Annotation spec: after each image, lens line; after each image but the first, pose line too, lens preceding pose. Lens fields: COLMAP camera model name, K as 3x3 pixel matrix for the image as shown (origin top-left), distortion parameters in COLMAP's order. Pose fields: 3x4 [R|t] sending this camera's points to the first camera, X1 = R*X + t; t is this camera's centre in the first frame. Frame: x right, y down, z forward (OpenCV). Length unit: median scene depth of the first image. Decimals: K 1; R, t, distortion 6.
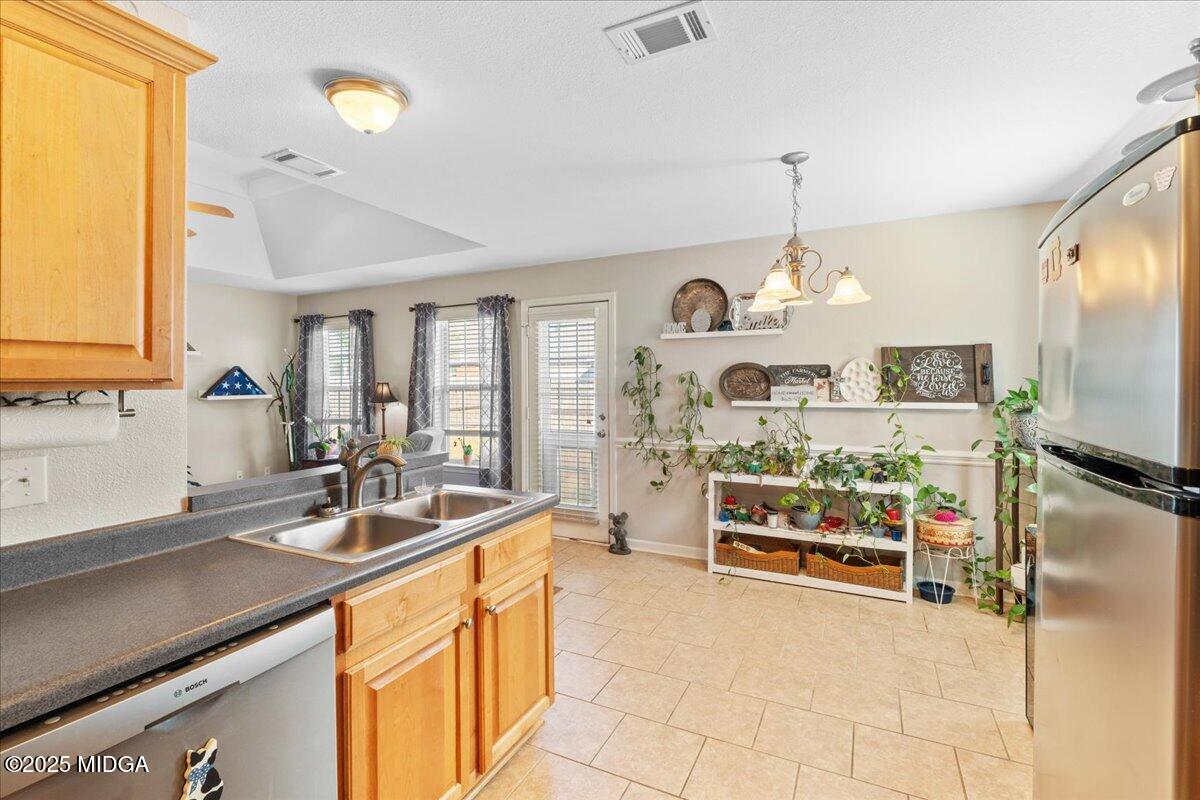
lens RADIAL K [[532.6, 0, 604.8], [0, 532.6, 376.7], [0, 0, 1]] dist [-0.008613, 0.000067]
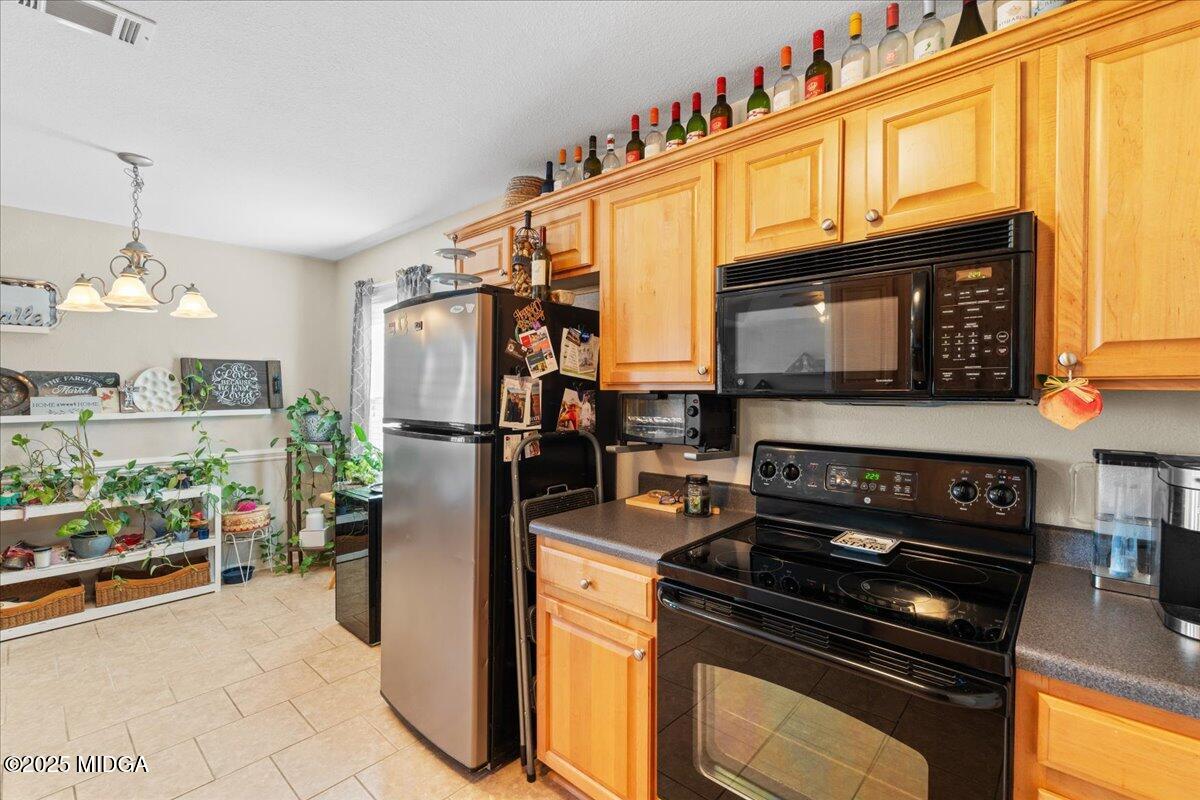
lens RADIAL K [[532.6, 0, 599.3], [0, 532.6, 399.7], [0, 0, 1]] dist [-0.008613, 0.000067]
pose [[0.269308, -0.013807, 0.962955, -0.257105], [-0.008983, 0.999818, 0.016848, 0.001000], [-0.963012, -0.013187, 0.269135, -0.056283]]
